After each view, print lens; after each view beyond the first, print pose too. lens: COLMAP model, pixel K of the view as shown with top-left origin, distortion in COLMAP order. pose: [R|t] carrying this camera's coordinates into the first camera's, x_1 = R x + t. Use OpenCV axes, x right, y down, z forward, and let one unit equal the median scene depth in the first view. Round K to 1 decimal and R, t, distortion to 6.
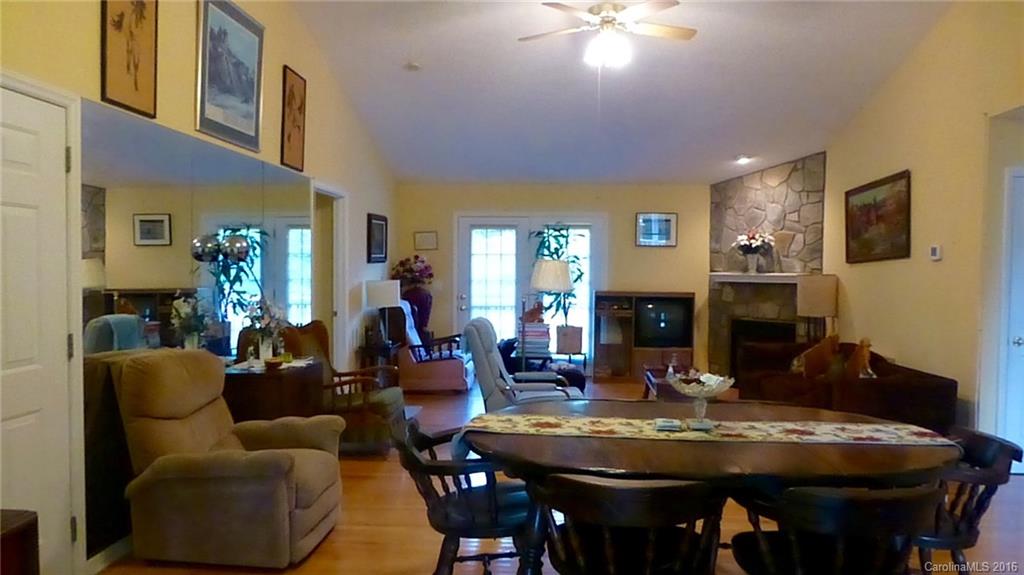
lens RADIAL K [[730.0, 0, 512.0], [0, 730.0, 287.5], [0, 0, 1]] dist [-0.063936, 0.001951]
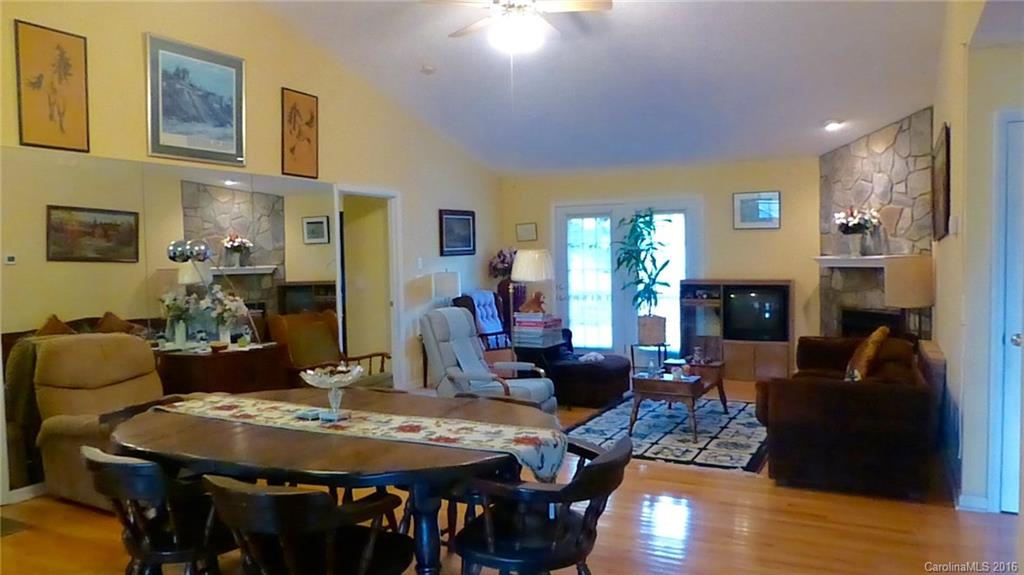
lens RADIAL K [[741.2, 0, 512.0], [0, 741.2, 287.5], [0, 0, 1]] dist [-0.027125, -0.002162]
pose [[0.921507, -0.008621, -0.388266, 0.302309], [0.015578, 0.999770, 0.014773, -0.001948], [0.388049, -0.019662, 0.921429, 0.038168]]
